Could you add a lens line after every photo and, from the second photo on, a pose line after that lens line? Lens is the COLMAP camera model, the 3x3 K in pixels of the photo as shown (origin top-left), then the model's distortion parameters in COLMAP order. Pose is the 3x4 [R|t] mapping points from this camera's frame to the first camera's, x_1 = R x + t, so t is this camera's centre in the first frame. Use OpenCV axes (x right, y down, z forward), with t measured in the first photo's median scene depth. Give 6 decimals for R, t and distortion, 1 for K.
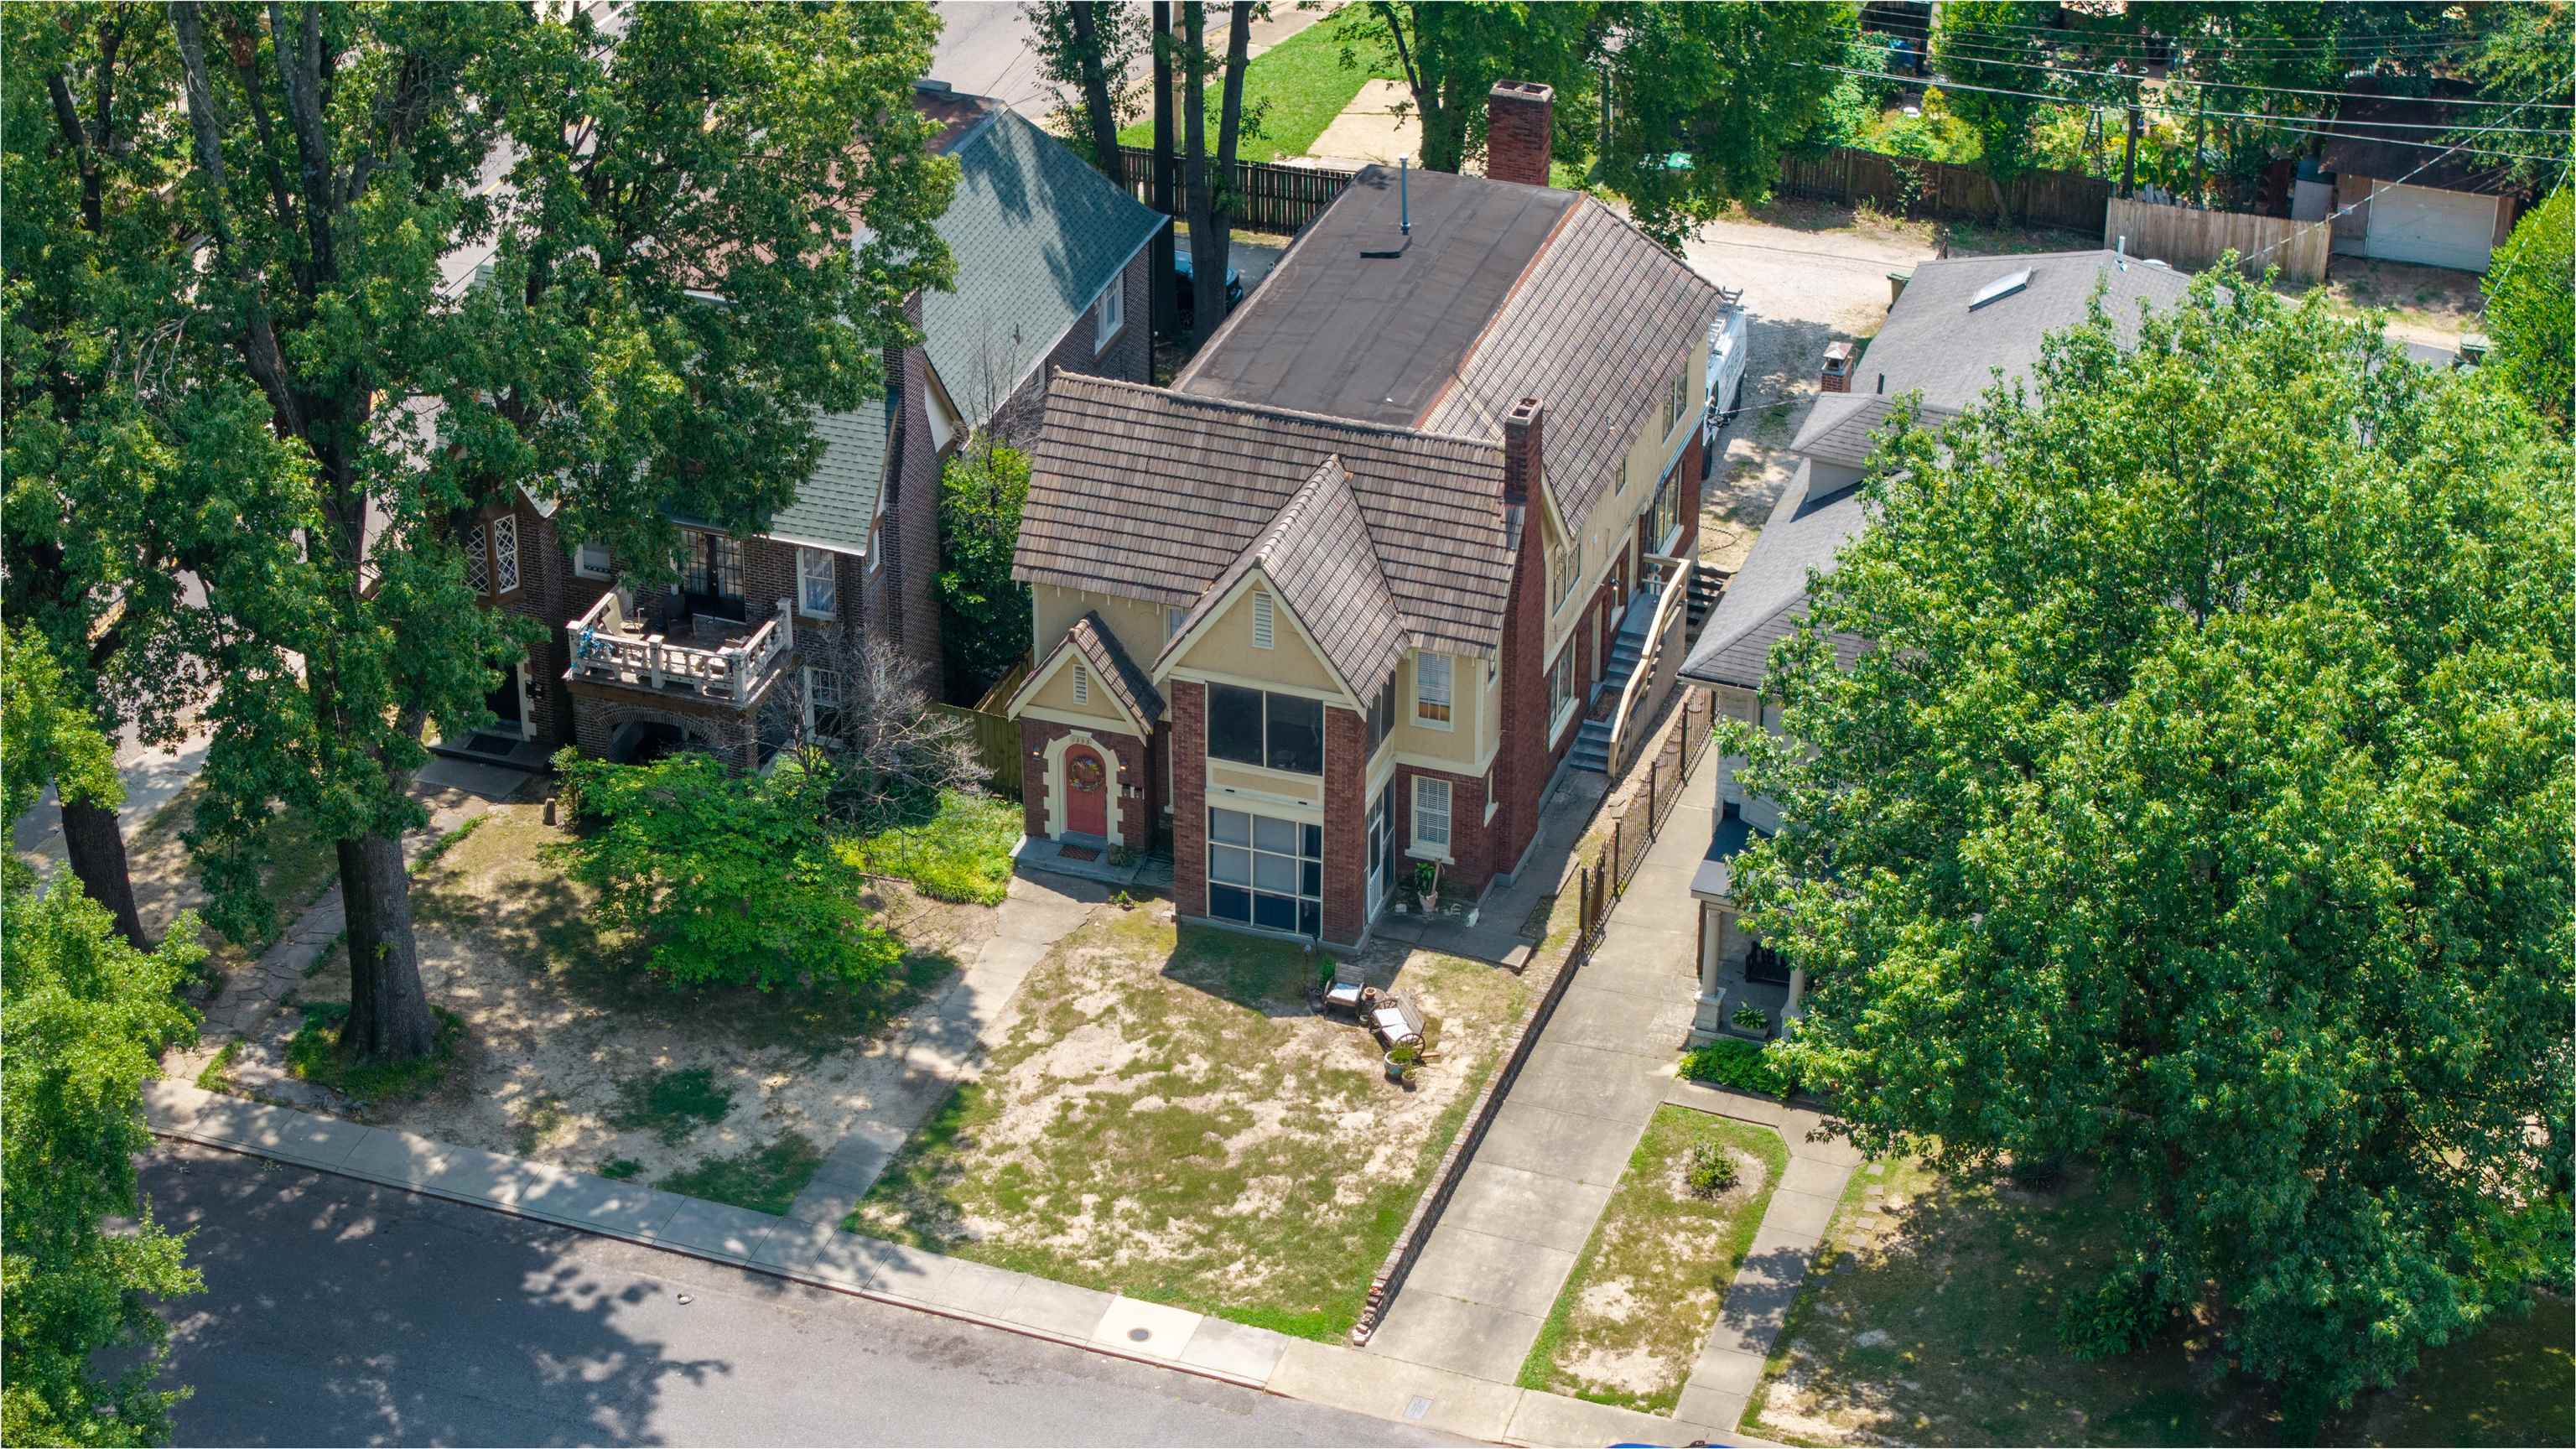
lens RADIAL K [[5137.1, 0, 1288.0], [0, 5137.1, 724.5], [0, 0, 1]] dist [-0.159926, 0.519538]
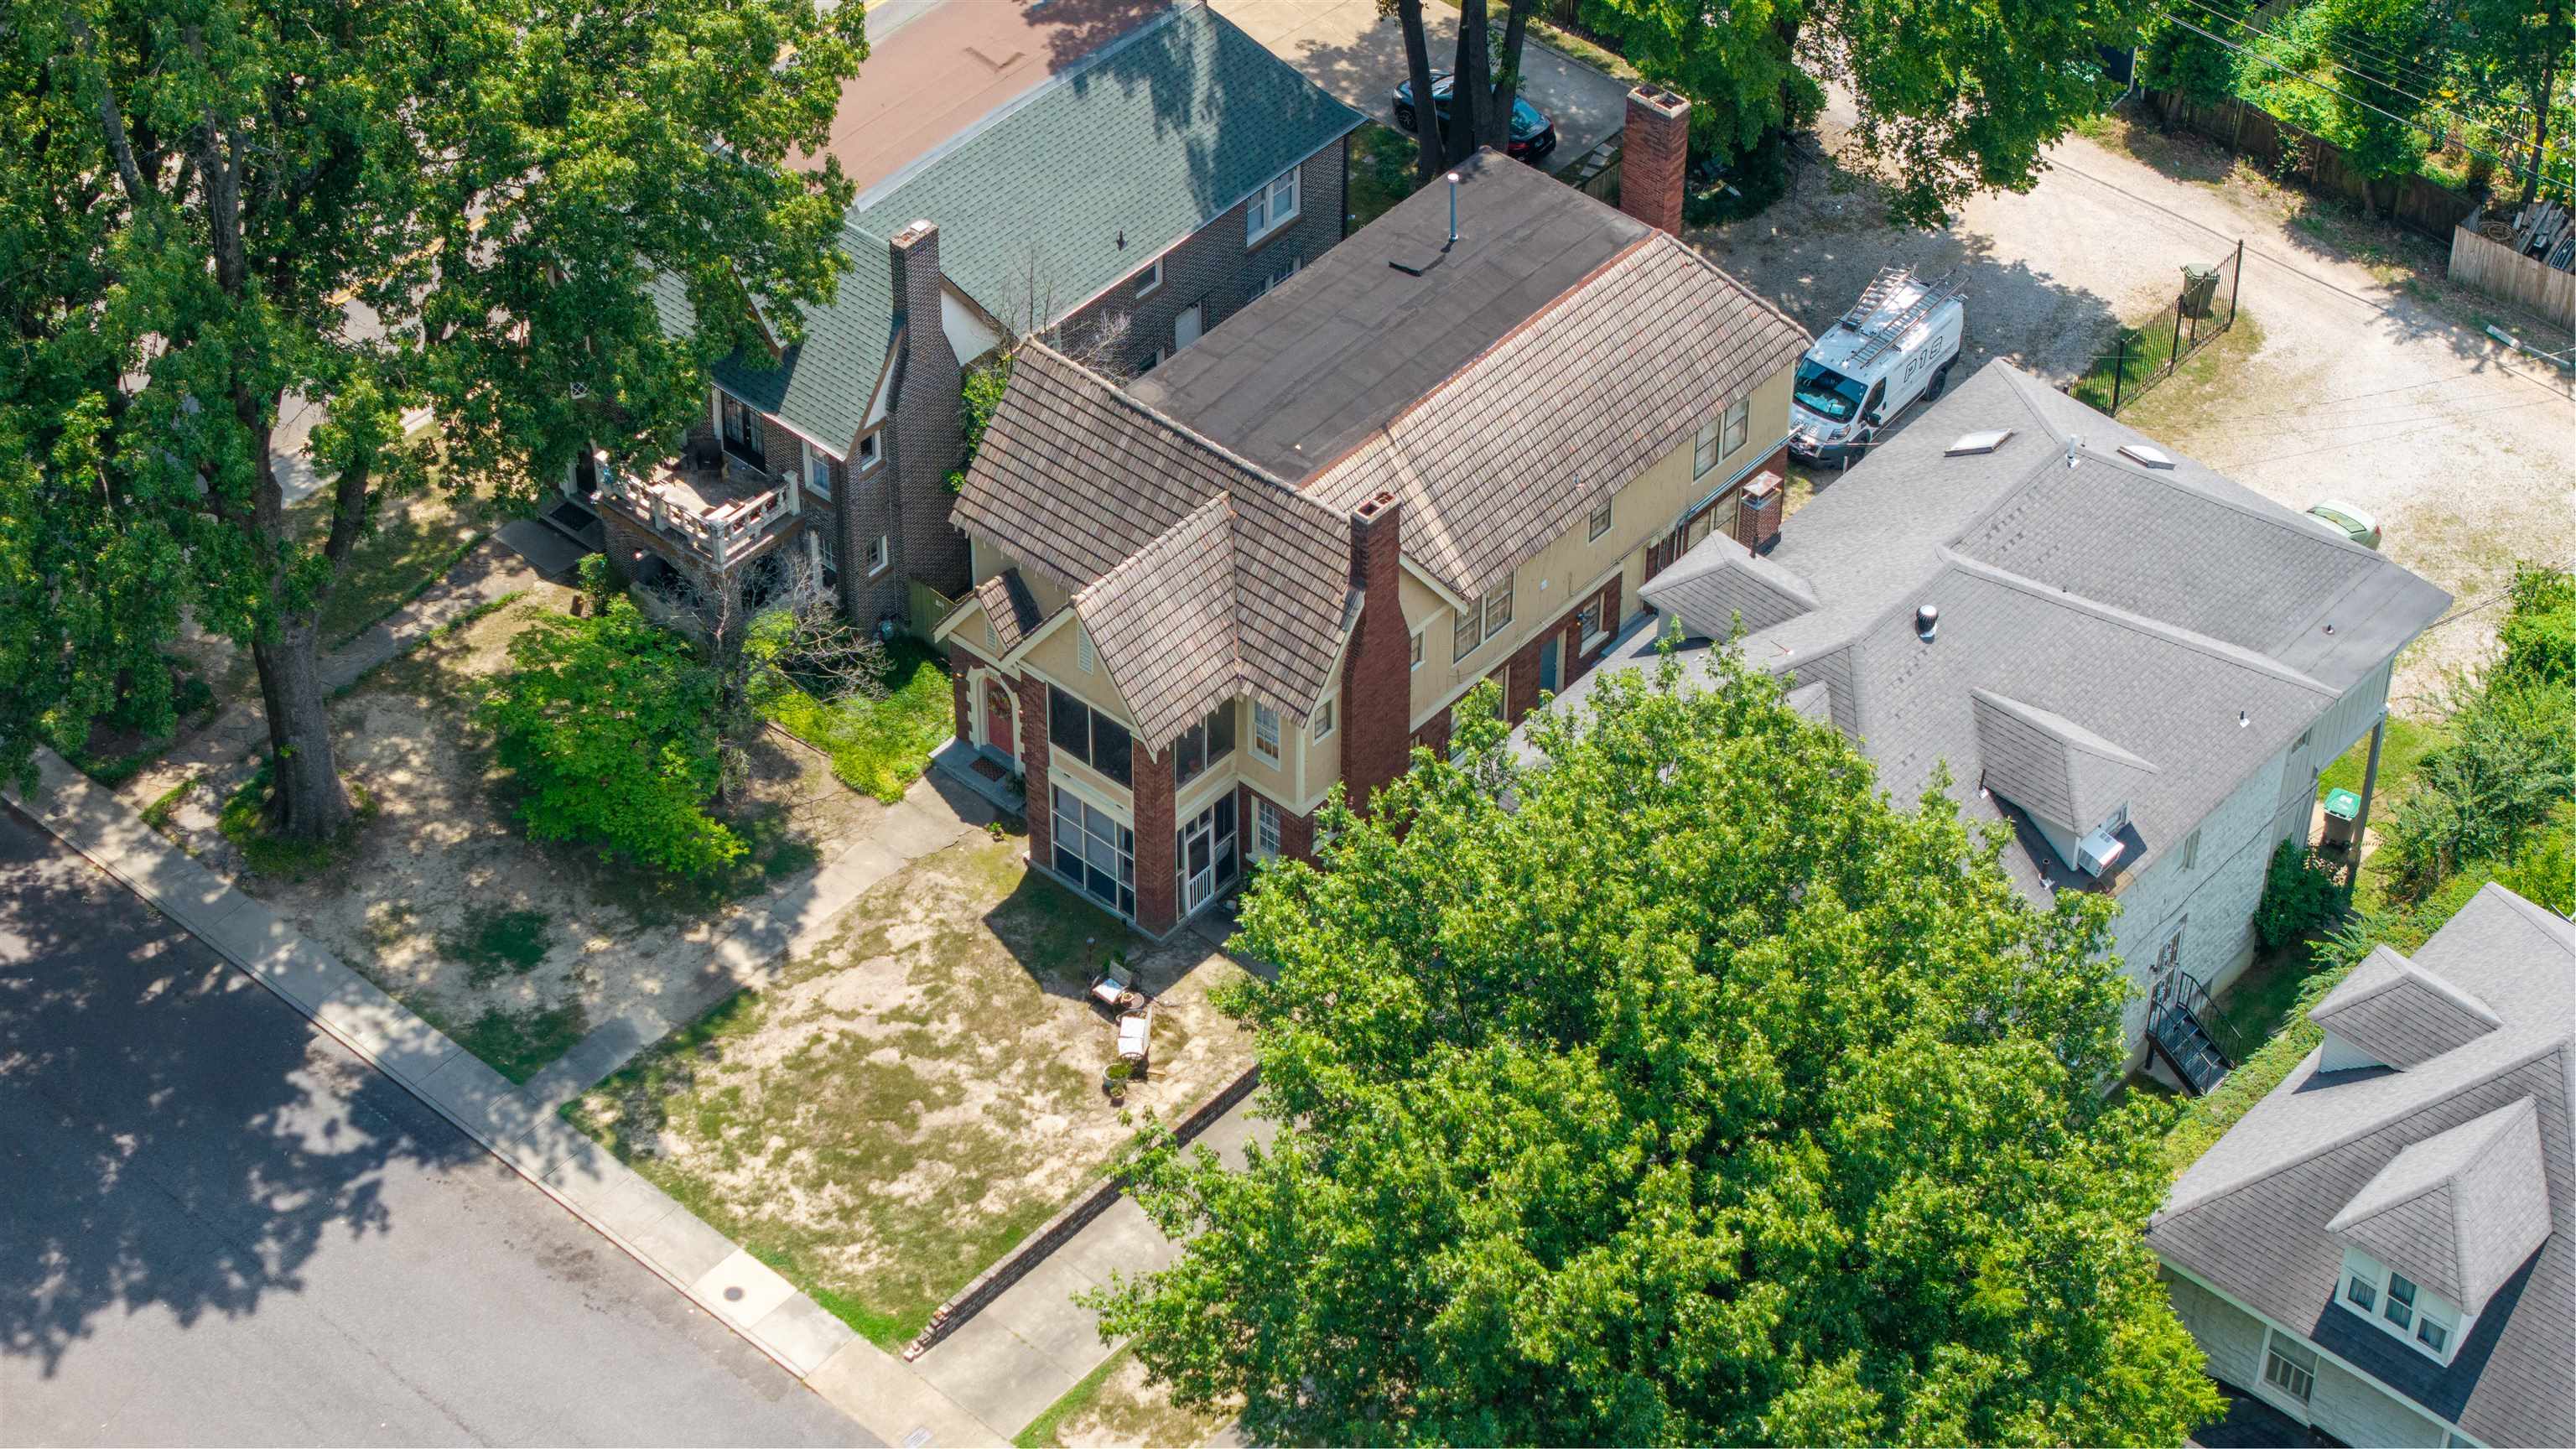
lens RADIAL K [[5239.7, 0, 1288.0], [0, 5239.7, 724.5], [0, 0, 1]] dist [-0.153721, 0.351028]
pose [[0.926501, 0.251131, -0.280230, 0.342795], [-0.191230, 0.955612, 0.224134, -0.256899], [0.324078, -0.154072, 0.933400, -0.004348]]
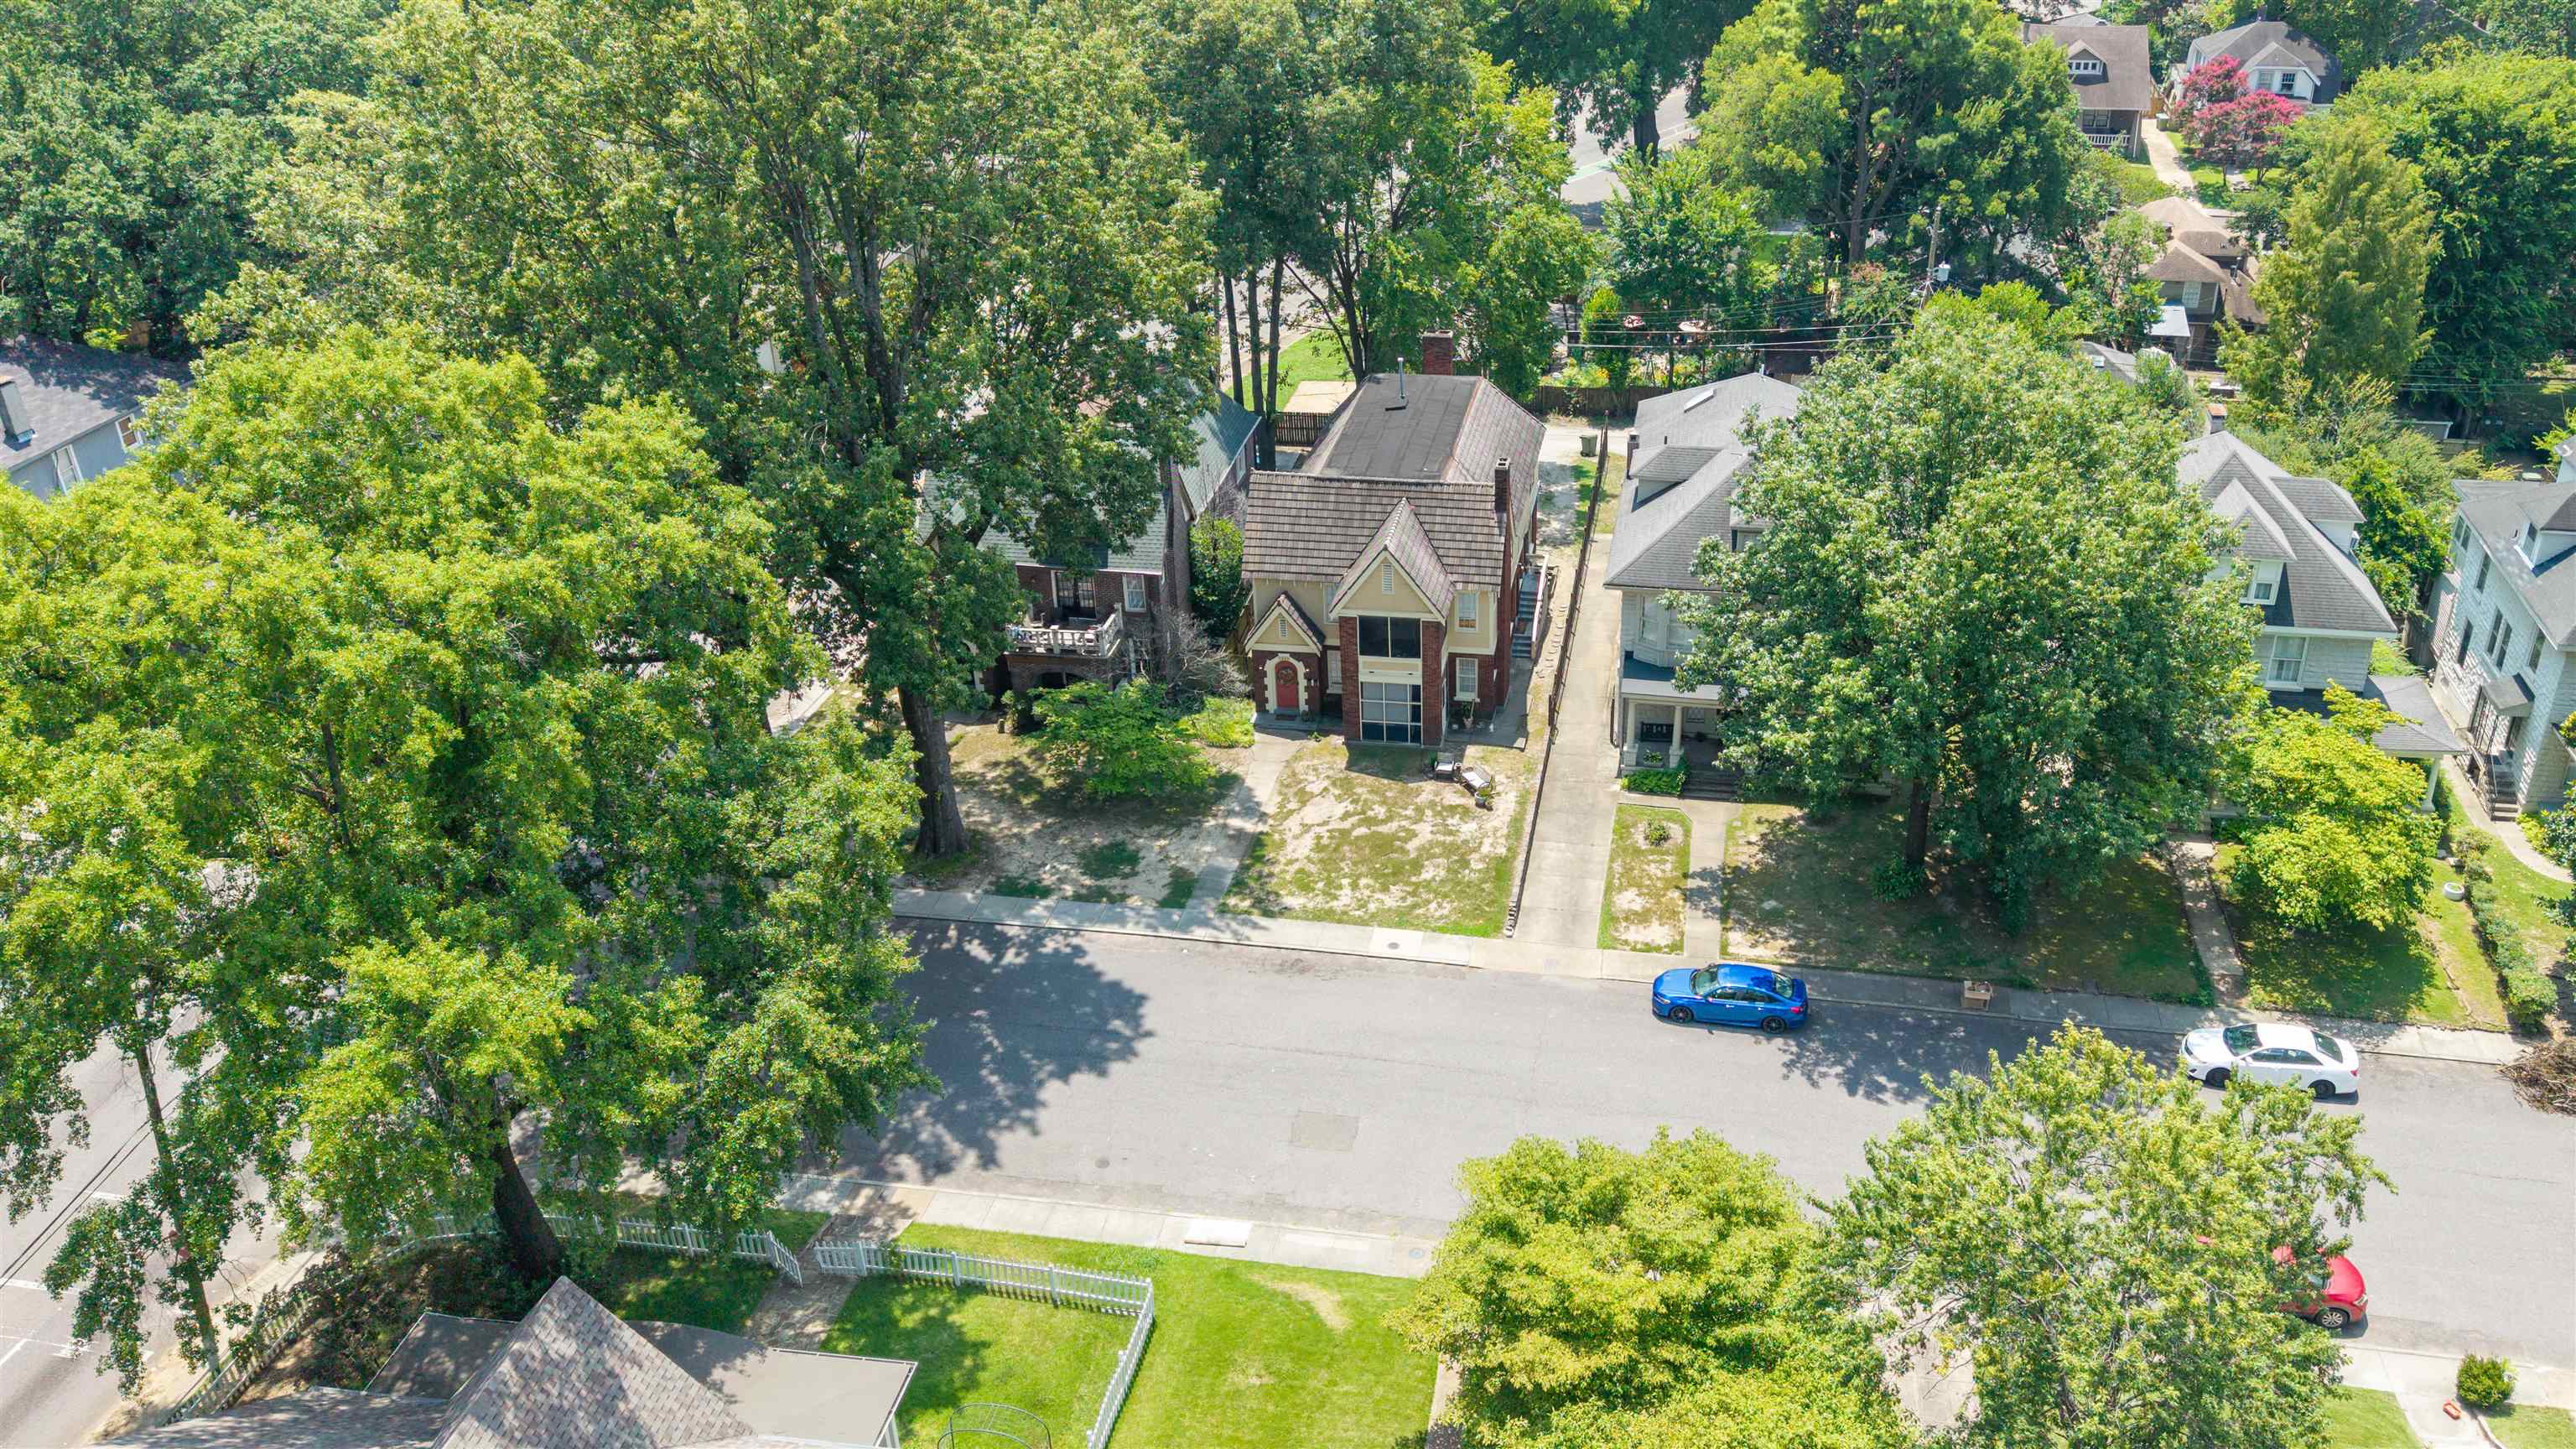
lens RADIAL K [[2064.4, 0, 1432.4], [0, 2064.4, 662.4], [0, 0, 1]] dist [0.249977, -0.466653]
pose [[0.982052, -0.095146, 0.162852, -0.118768], [0.103610, 0.993632, -0.044270, 0.047435], [-0.157603, 0.060349, 0.985657, 0.226753]]
